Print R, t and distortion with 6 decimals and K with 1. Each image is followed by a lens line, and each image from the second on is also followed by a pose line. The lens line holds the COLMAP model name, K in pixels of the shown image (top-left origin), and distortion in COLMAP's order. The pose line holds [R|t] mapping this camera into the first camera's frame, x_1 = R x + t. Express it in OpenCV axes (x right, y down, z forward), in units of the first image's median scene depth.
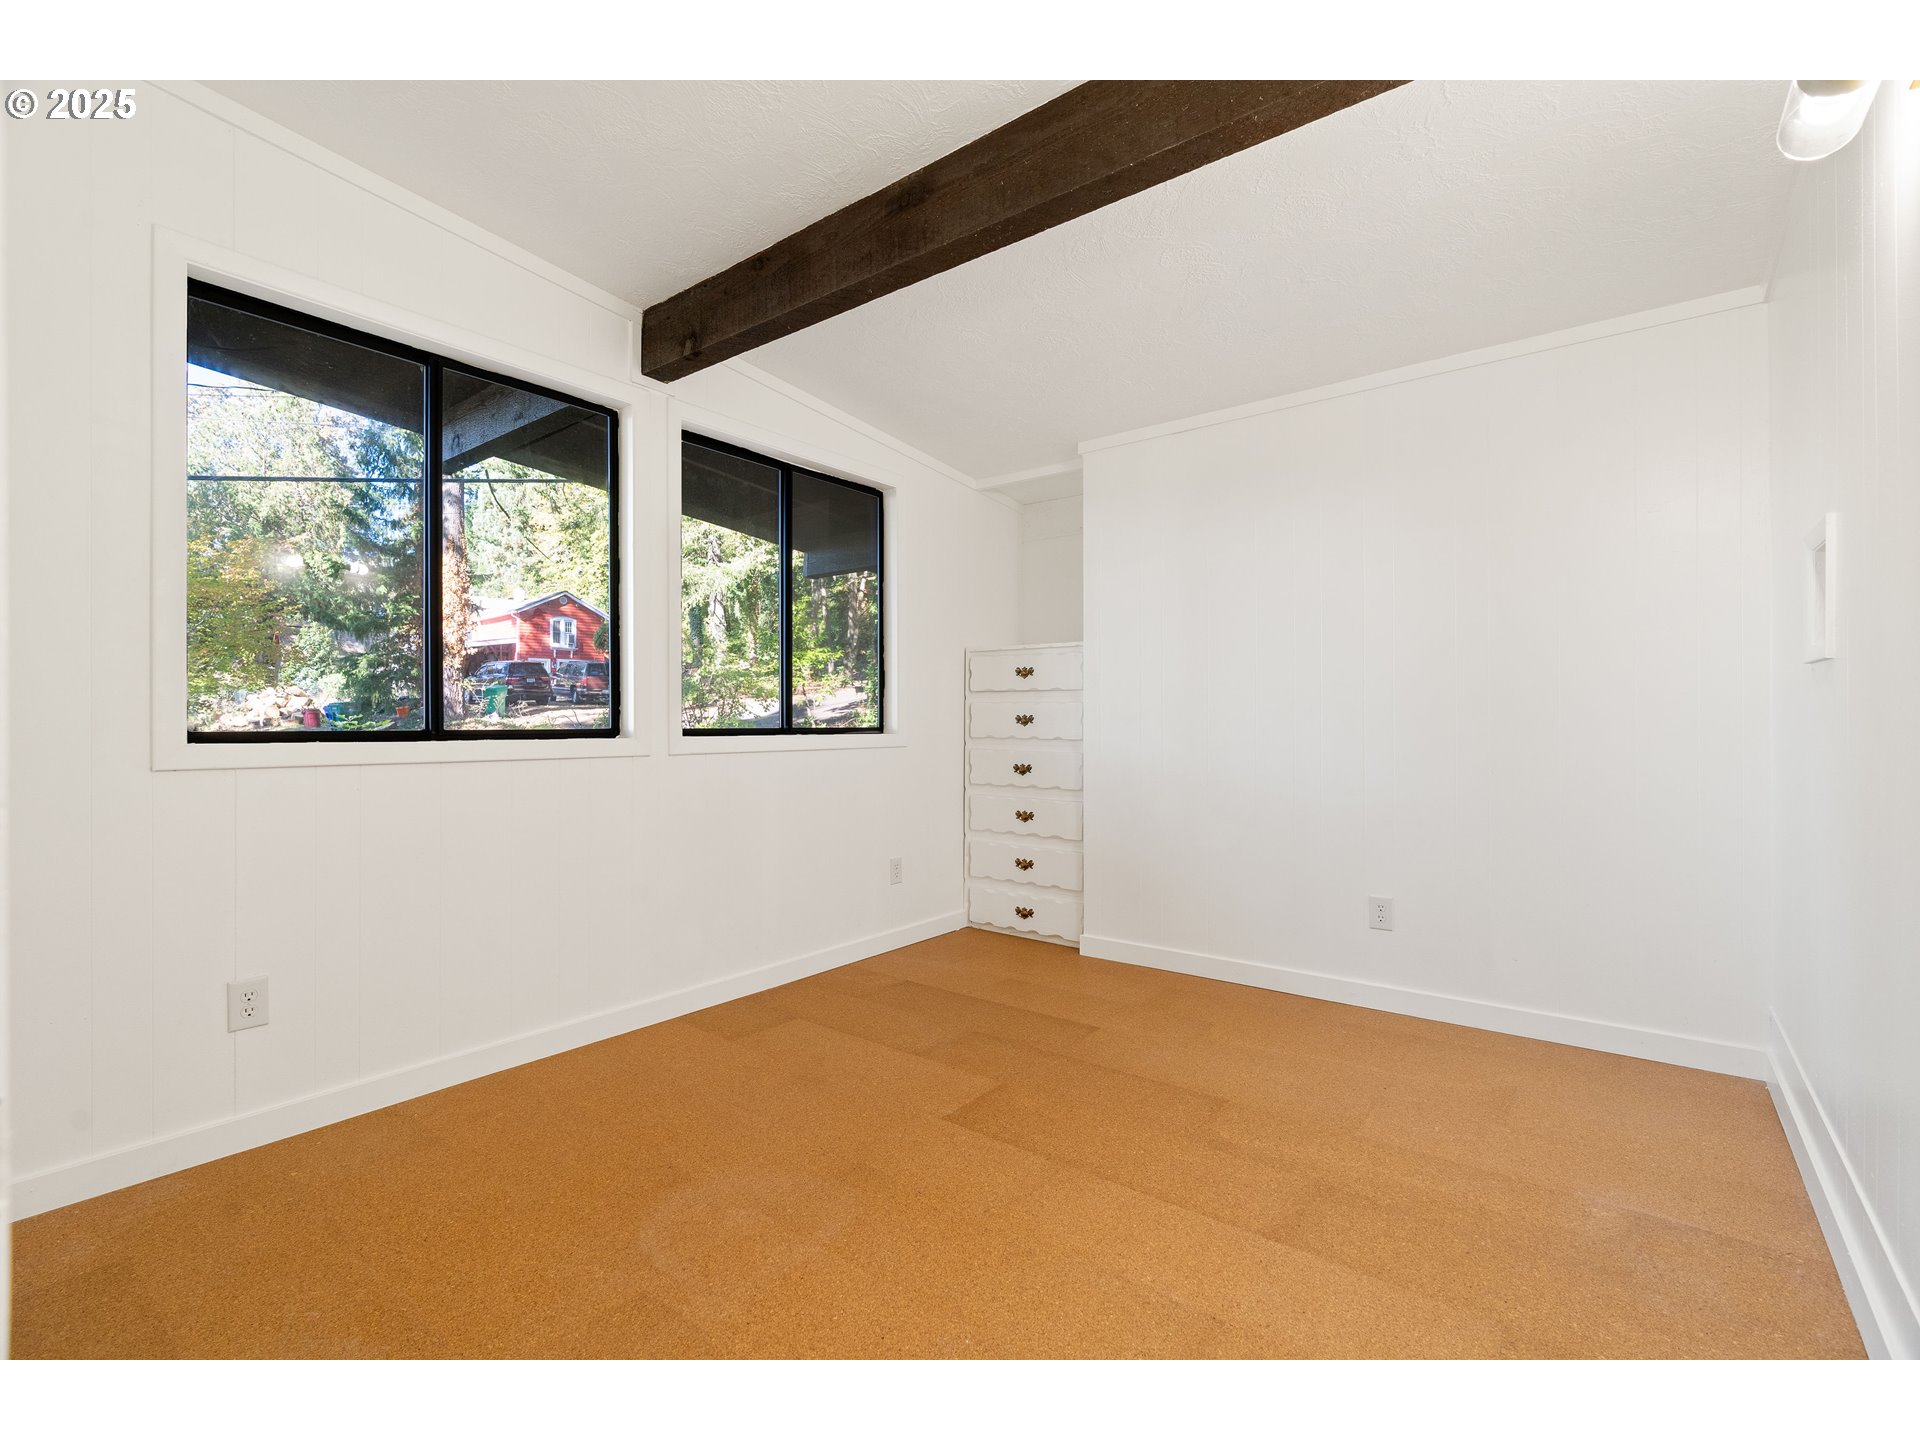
lens RADIAL K [[871.3, 0, 960.0], [0, 871.3, 720.0], [0, 0, 1]] dist [-0.011721, -0.000003]
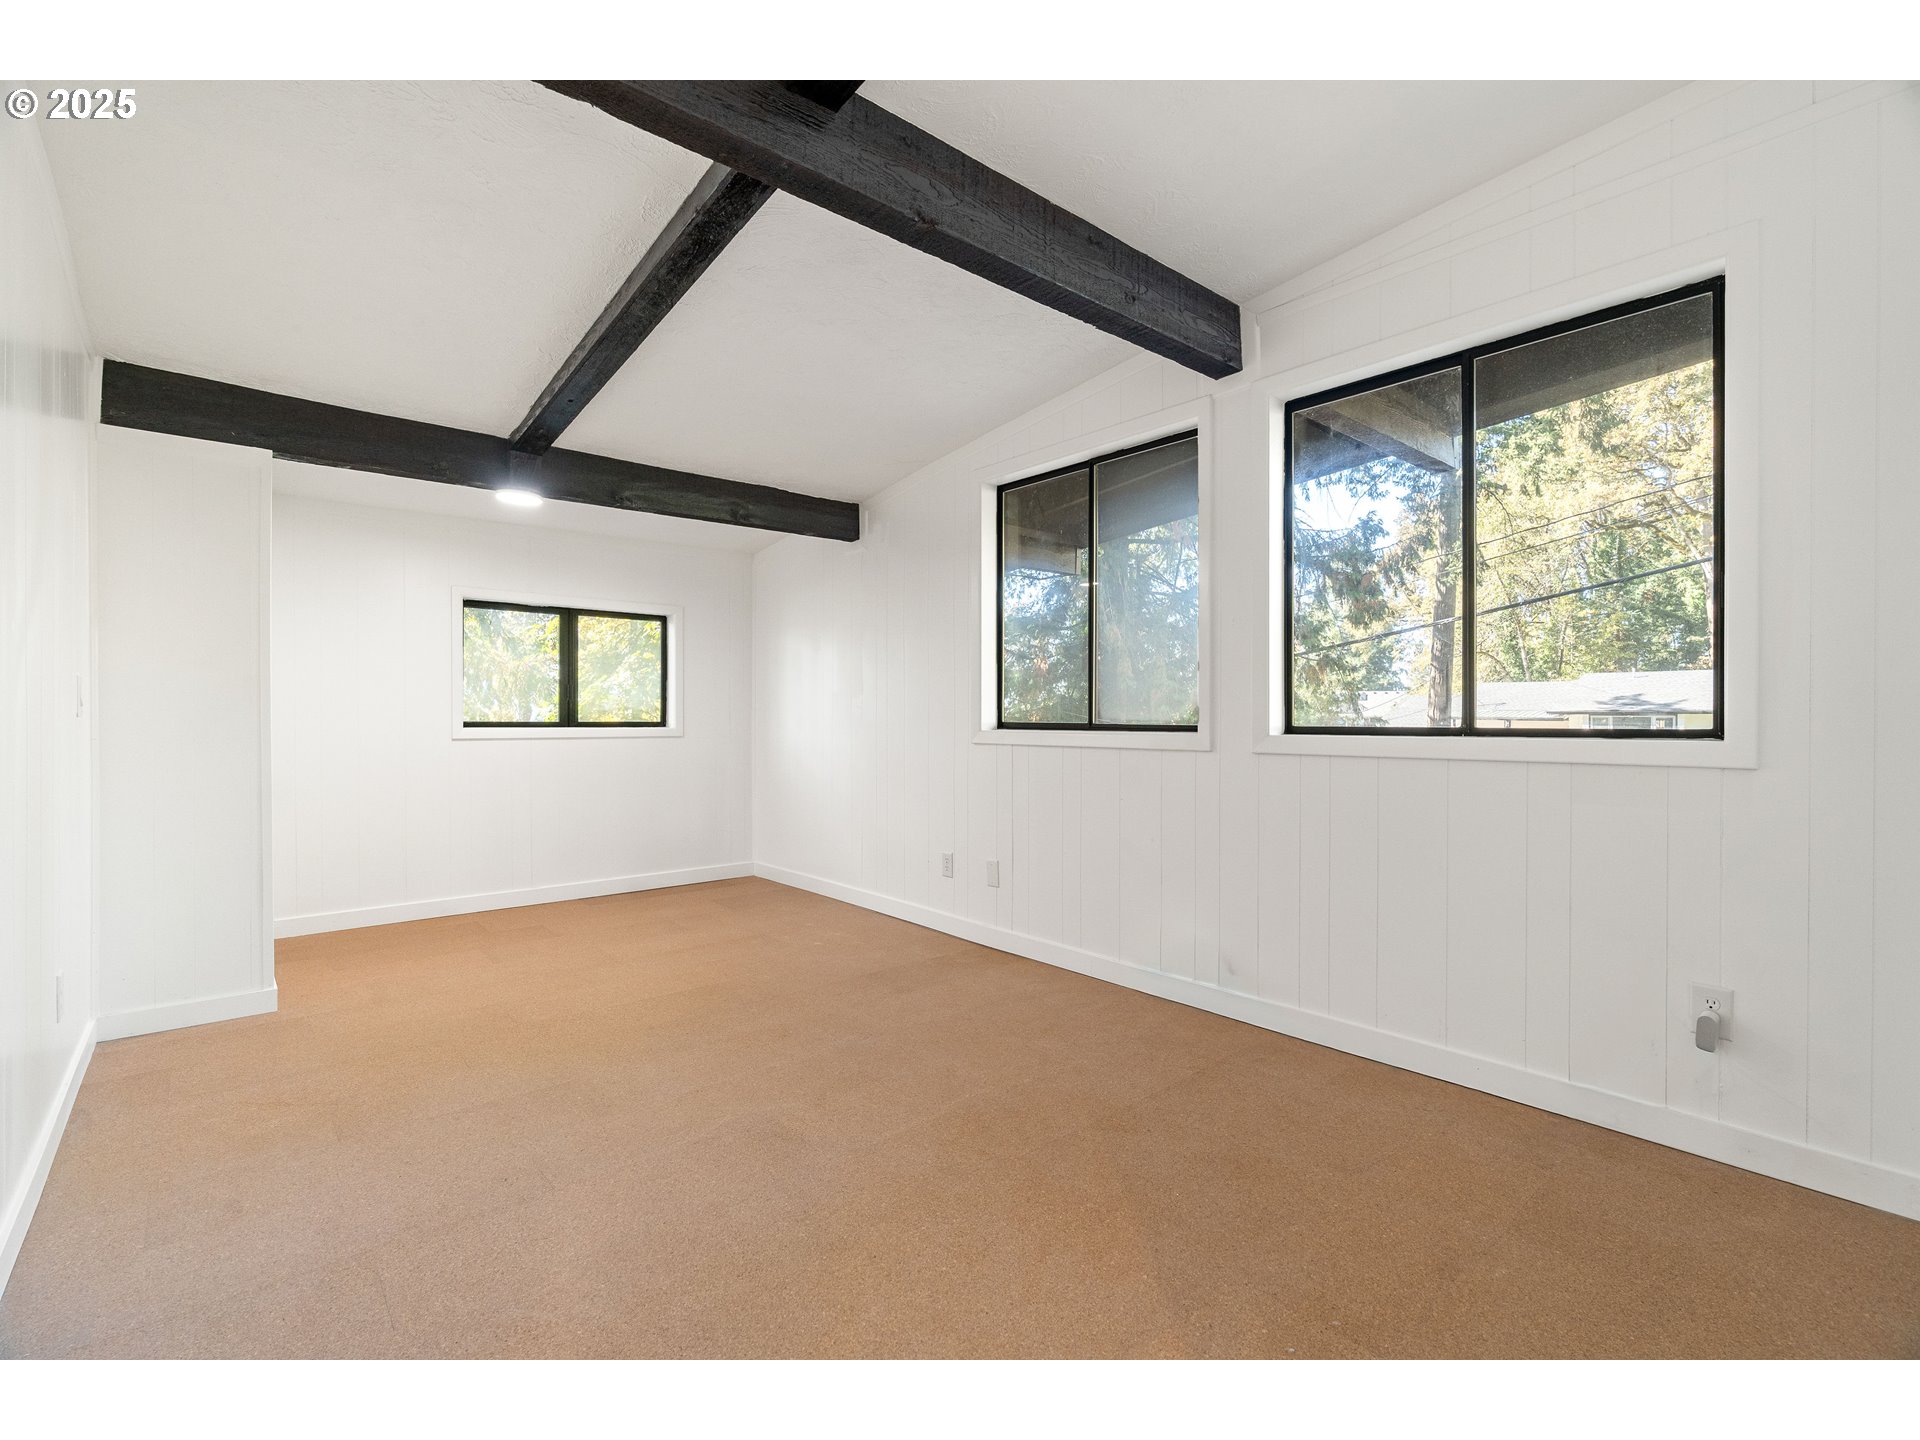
lens RADIAL K [[765.2, 0, 865.6], [0, 765.2, 716.4], [0, 0, 1]] dist [-0.000127, -0.000052]
pose [[-0.164893, 0.003885, -0.986304, 0.630081], [0.004844, 0.999983, 0.003129, -0.007311], [0.986300, -0.004261, -0.164909, 0.771966]]
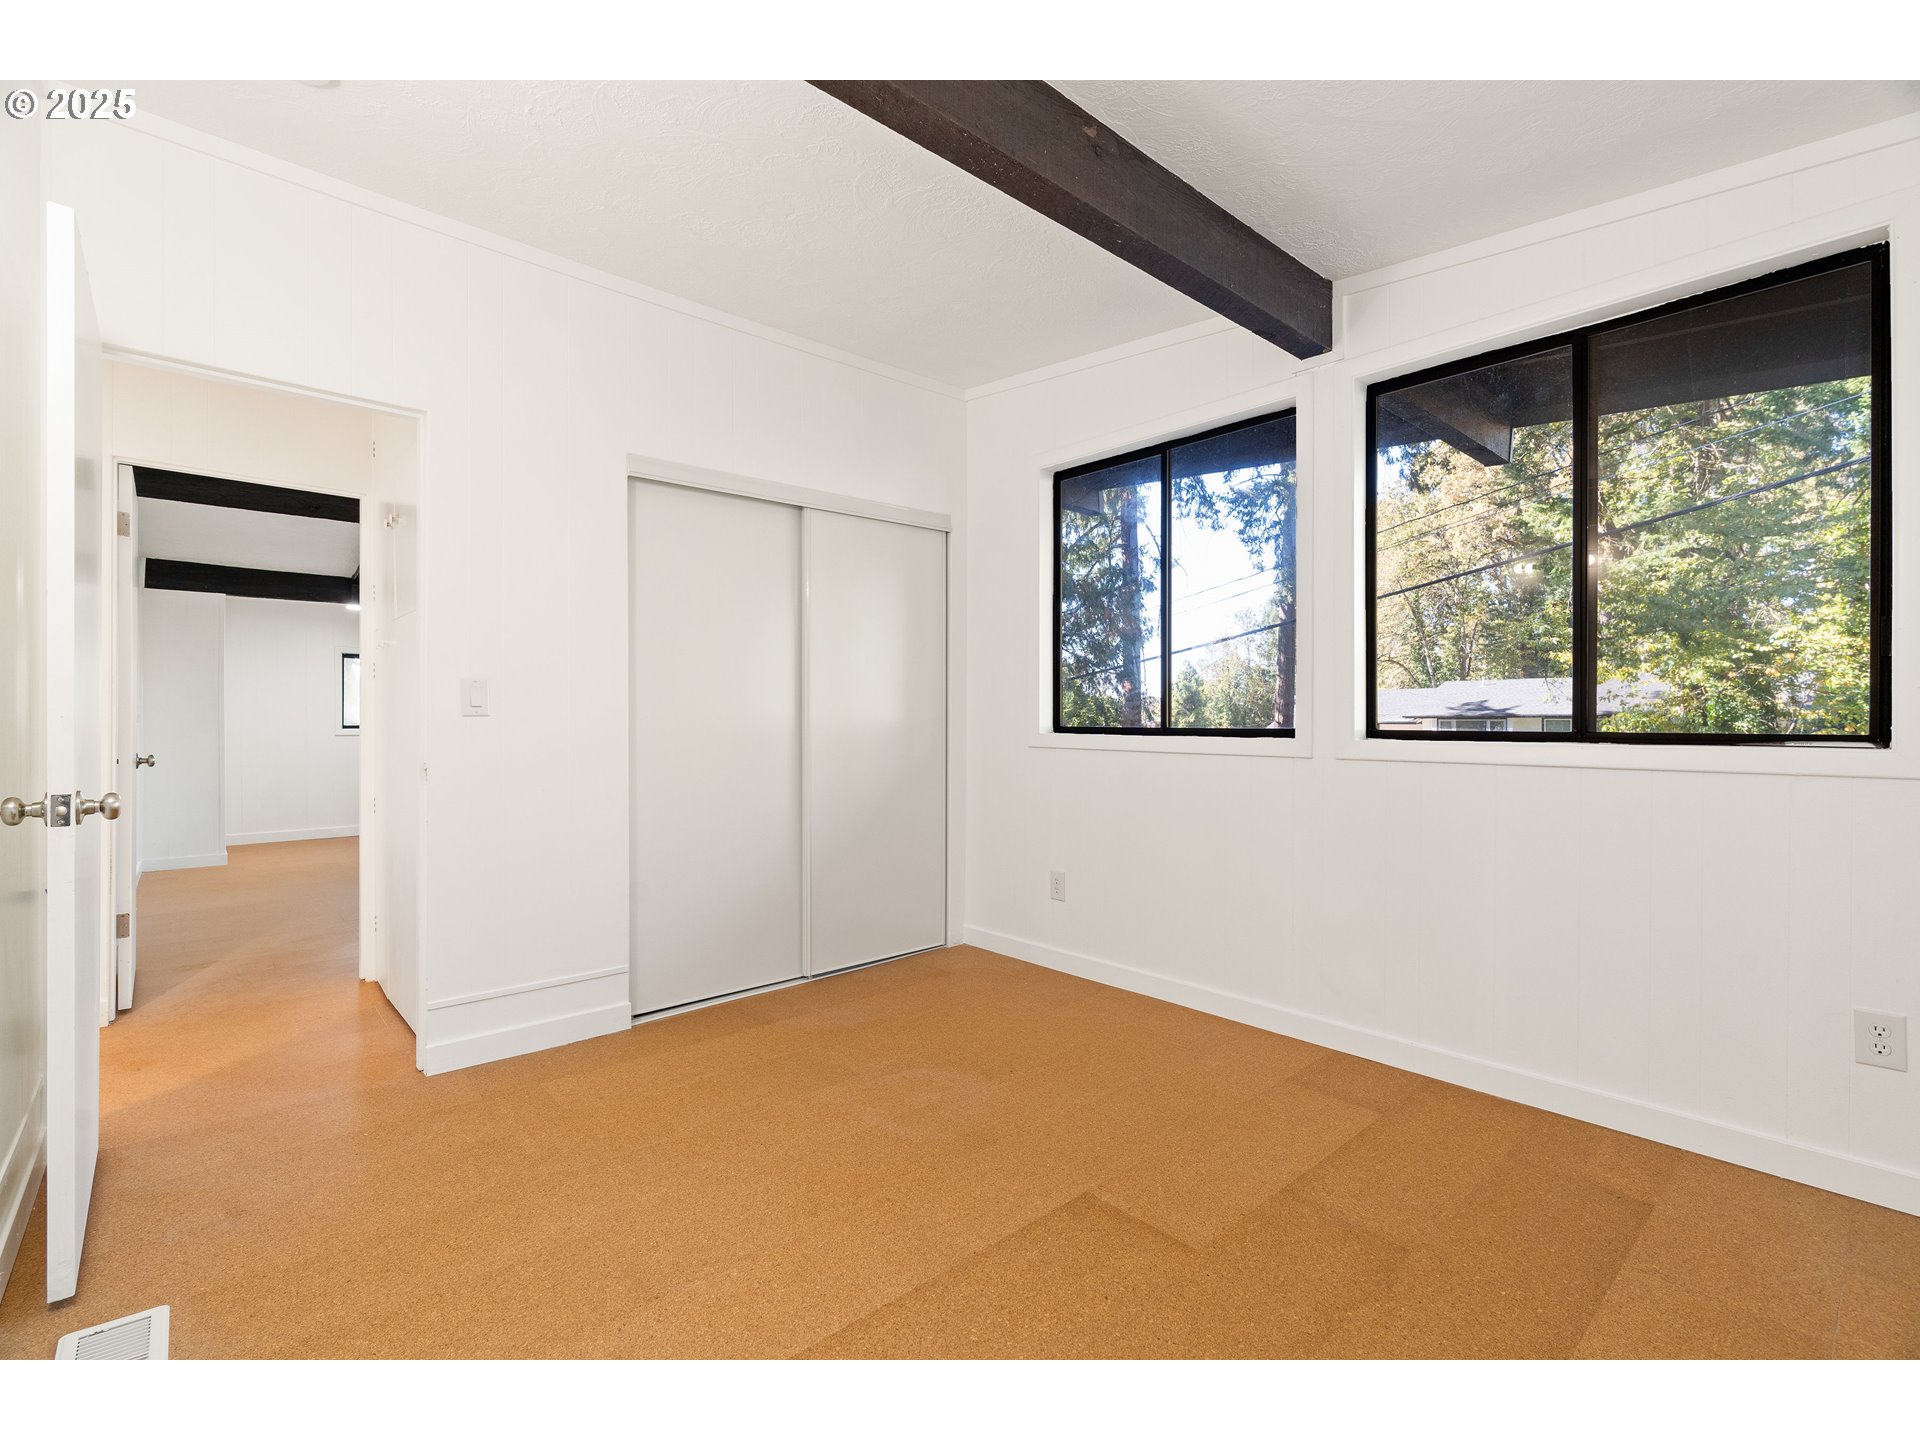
lens RADIAL K [[871.3, 0, 960.0], [0, 871.3, 720.0], [0, 0, 1]] dist [-0.011721, -0.000003]
pose [[-0.186423, 0.005905, -0.982452, 0.717913], [0.003611, 0.999979, 0.005325, -0.008133], [0.982463, -0.002555, -0.186440, 0.892409]]
